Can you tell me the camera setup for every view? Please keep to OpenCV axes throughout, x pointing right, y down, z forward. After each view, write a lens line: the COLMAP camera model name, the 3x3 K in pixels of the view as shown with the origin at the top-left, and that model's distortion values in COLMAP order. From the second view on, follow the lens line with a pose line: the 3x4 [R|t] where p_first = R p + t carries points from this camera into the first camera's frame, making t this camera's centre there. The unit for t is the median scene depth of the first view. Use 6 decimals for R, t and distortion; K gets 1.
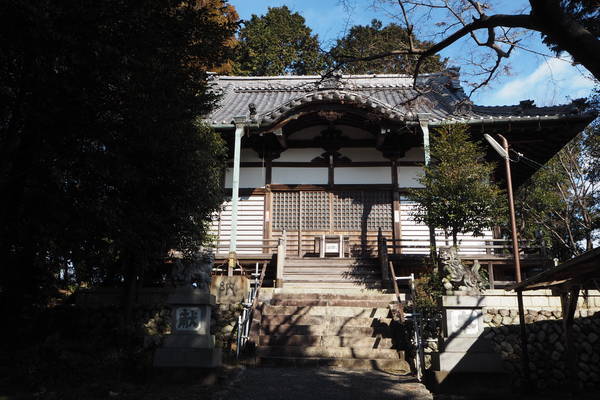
lens RADIAL K [[503.9, 0, 300.1], [0, 503.9, 199.6], [0, 0, 1]] dist [-0.091059, -0.004269]
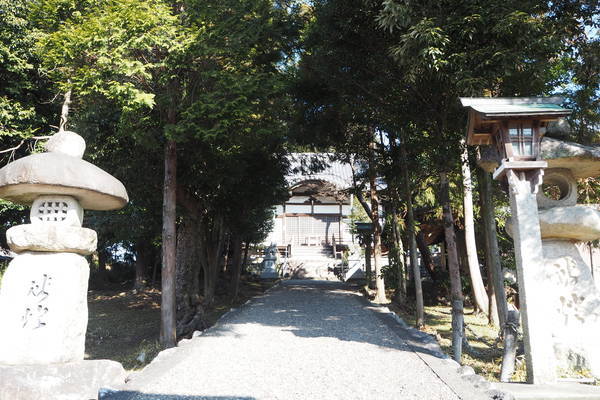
lens RADIAL K [[503.9, 0, 300.0], [0, 503.9, 200.1], [0, 0, 1]] dist [-0.091059, -0.004269]
pose [[0.999057, -0.000565, 0.043405, -0.094376], [-0.000174, 0.999855, 0.017028, -0.131365], [-0.043408, -0.017020, 0.998912, -1.276367]]
